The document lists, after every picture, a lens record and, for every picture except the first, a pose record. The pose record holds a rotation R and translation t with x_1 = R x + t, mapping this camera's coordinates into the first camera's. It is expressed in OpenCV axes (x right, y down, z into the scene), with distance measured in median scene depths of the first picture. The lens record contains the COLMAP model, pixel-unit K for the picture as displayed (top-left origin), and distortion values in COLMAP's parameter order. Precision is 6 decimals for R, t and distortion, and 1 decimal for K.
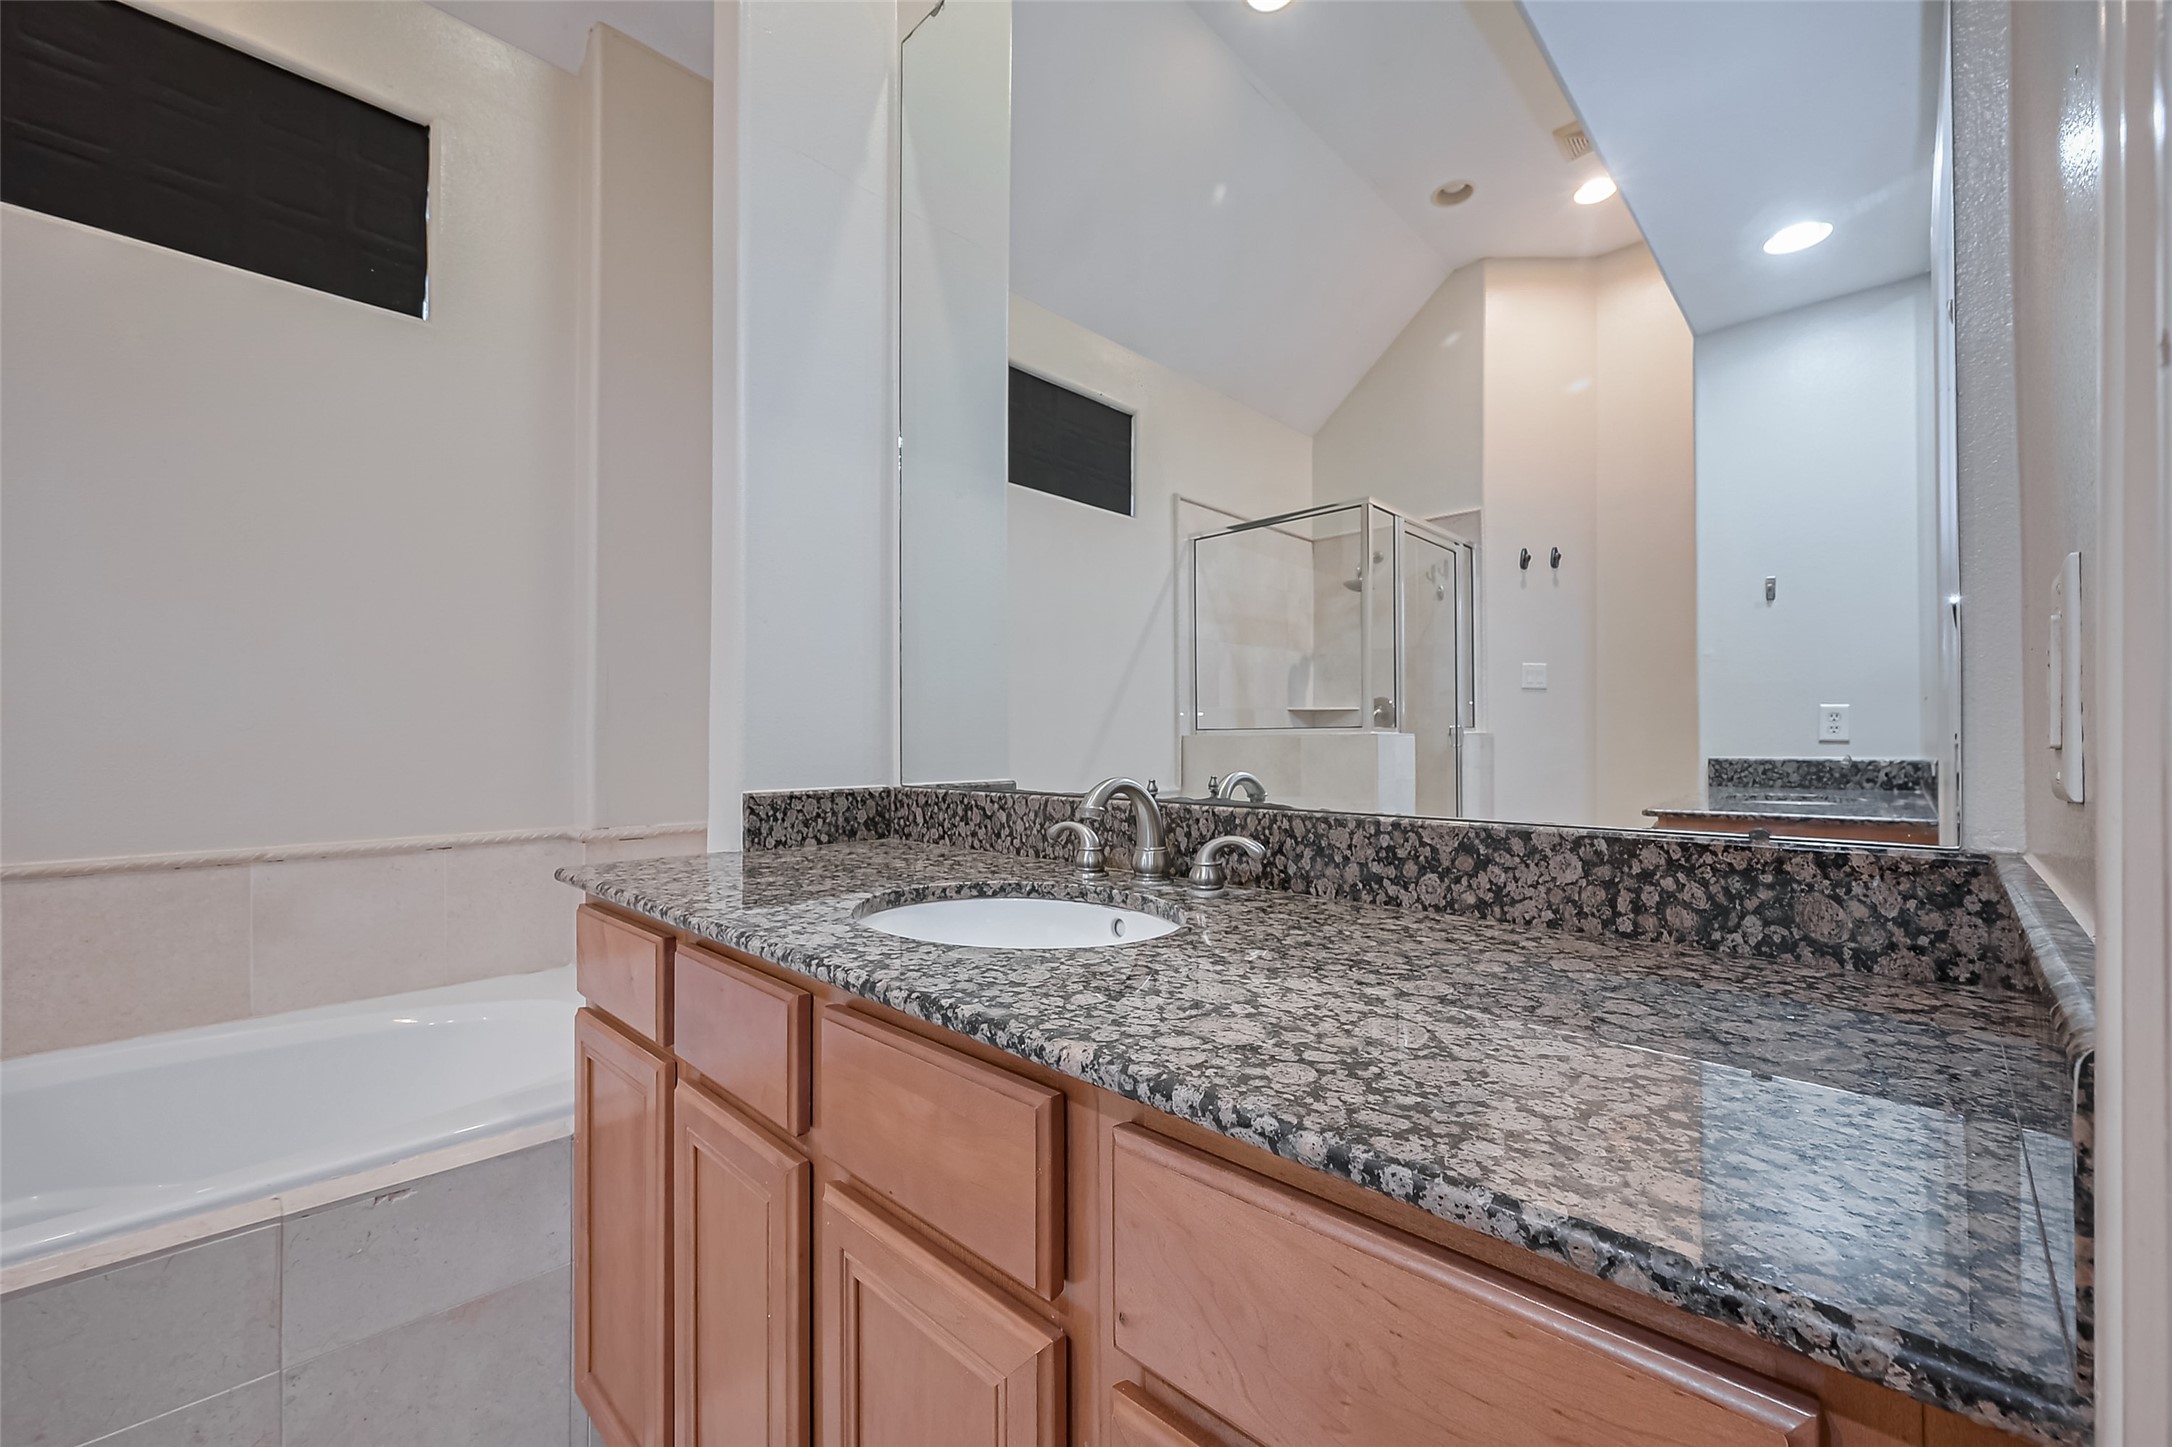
lens RADIAL K [[882.2, 0, 1003.5], [0, 882.2, 769.4], [0, 0, 1]] dist [-0.005118, 0.000293]
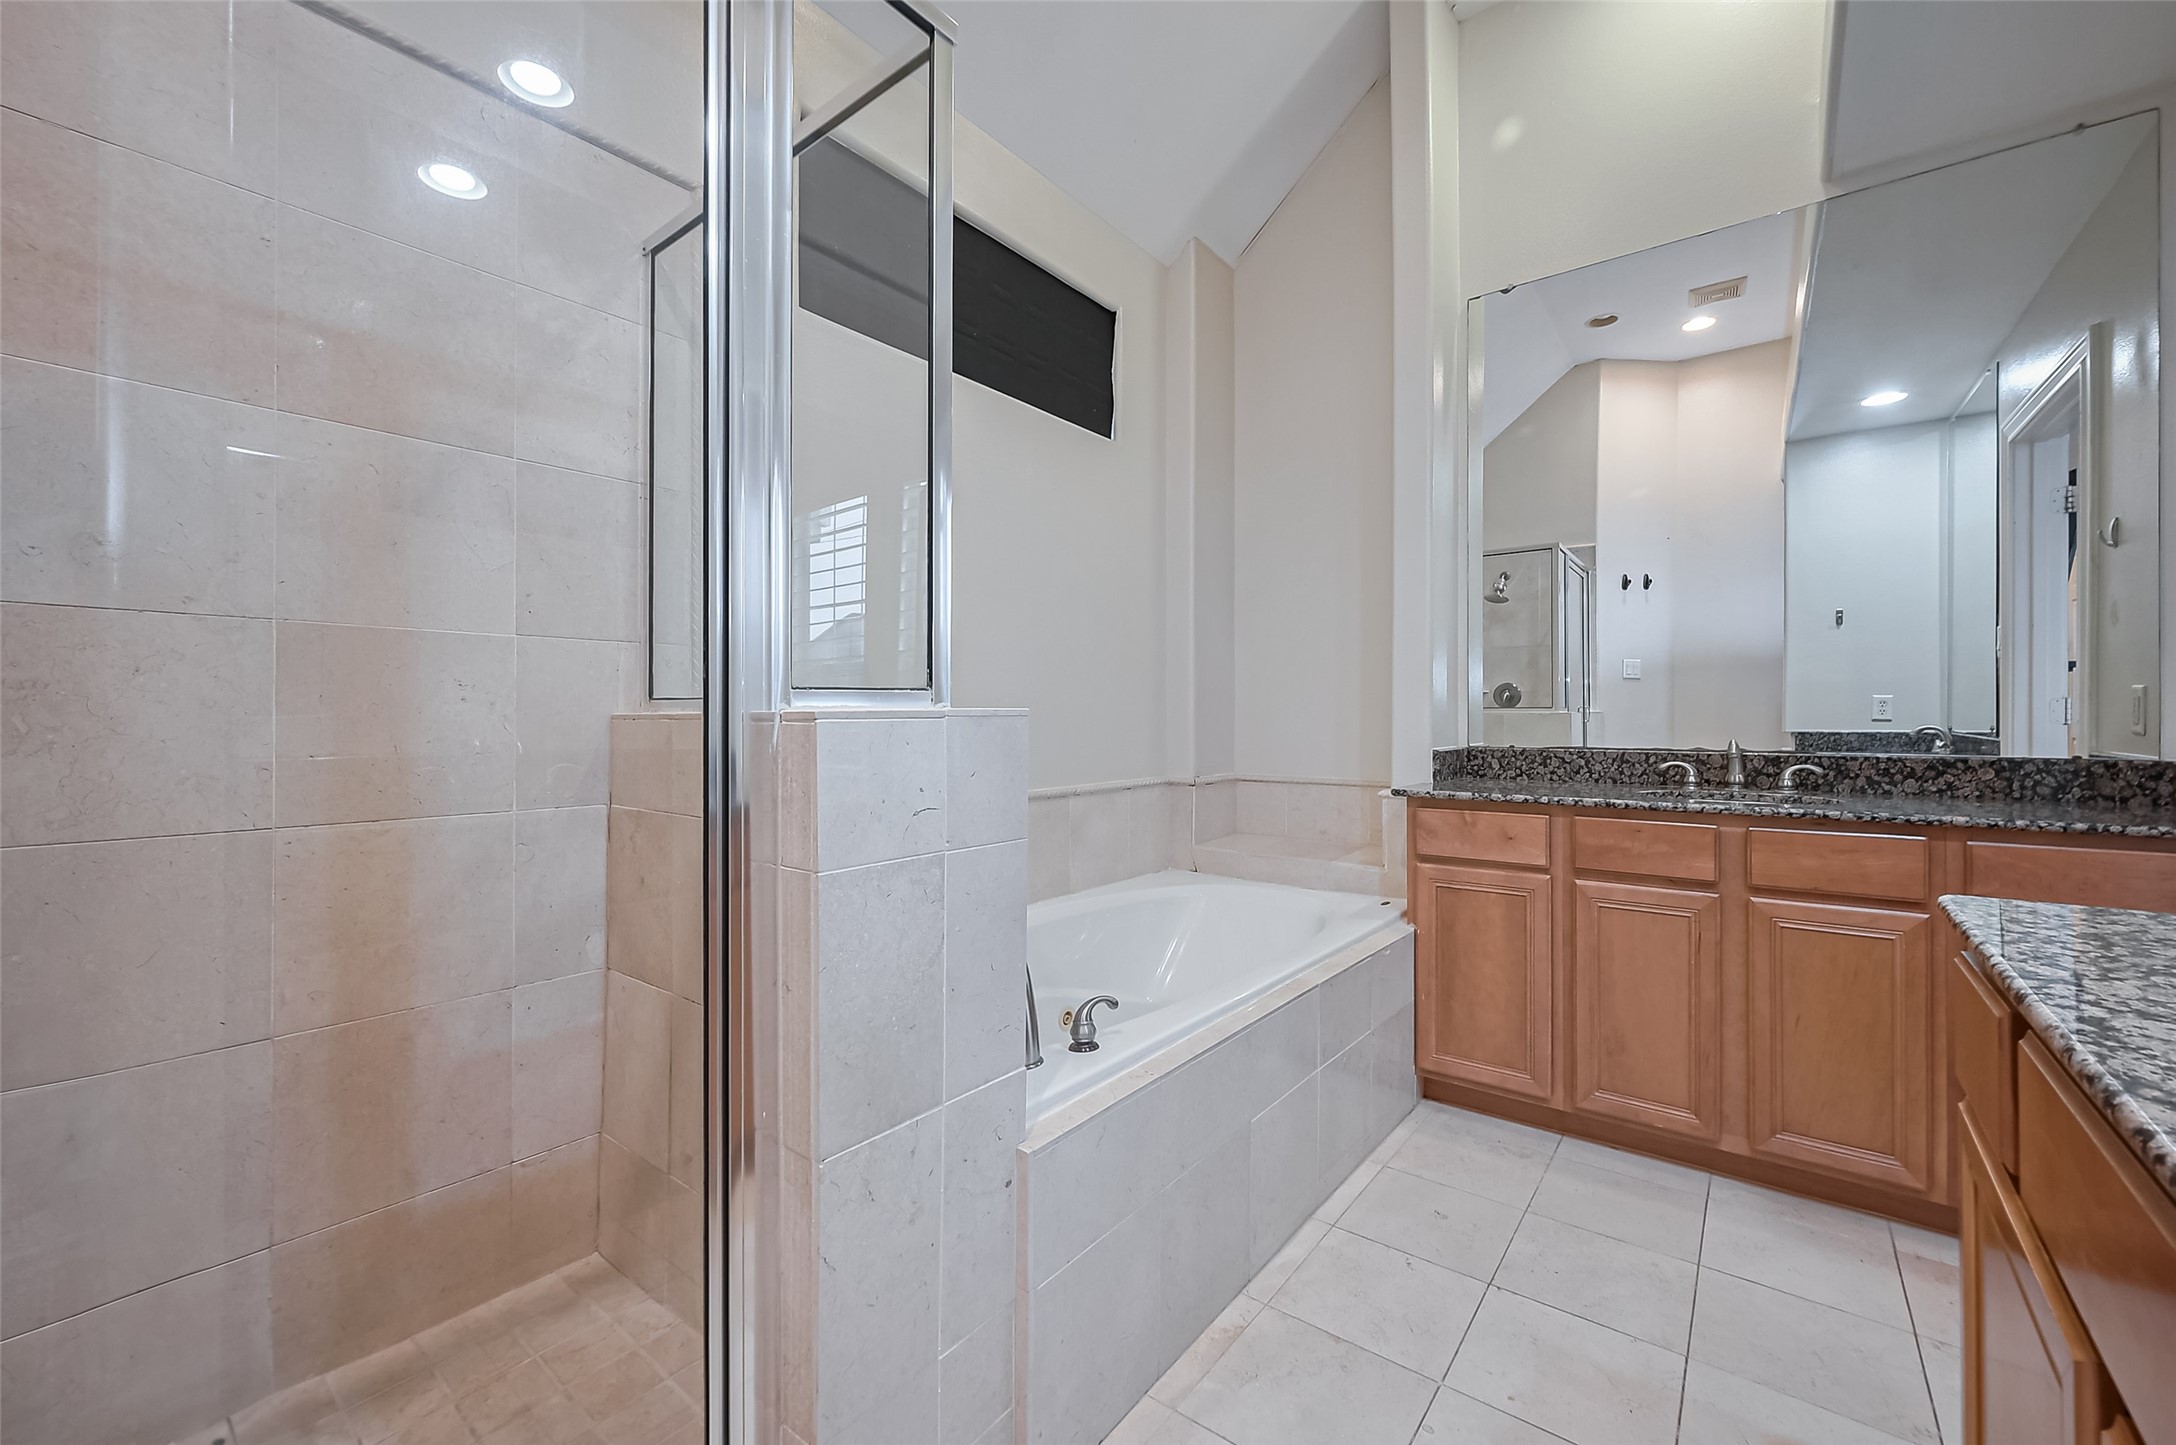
lens RADIAL K [[865.1, 0, 1059.2], [0, 865.1, 730.9], [0, 0, 1]] dist [-0.007425, 0.001407]
pose [[0.994415, 0.002092, 0.105517, -1.891794], [-0.000660, 0.999907, -0.013600, 0.022853], [-0.105536, 0.013454, 0.994324, -0.965774]]
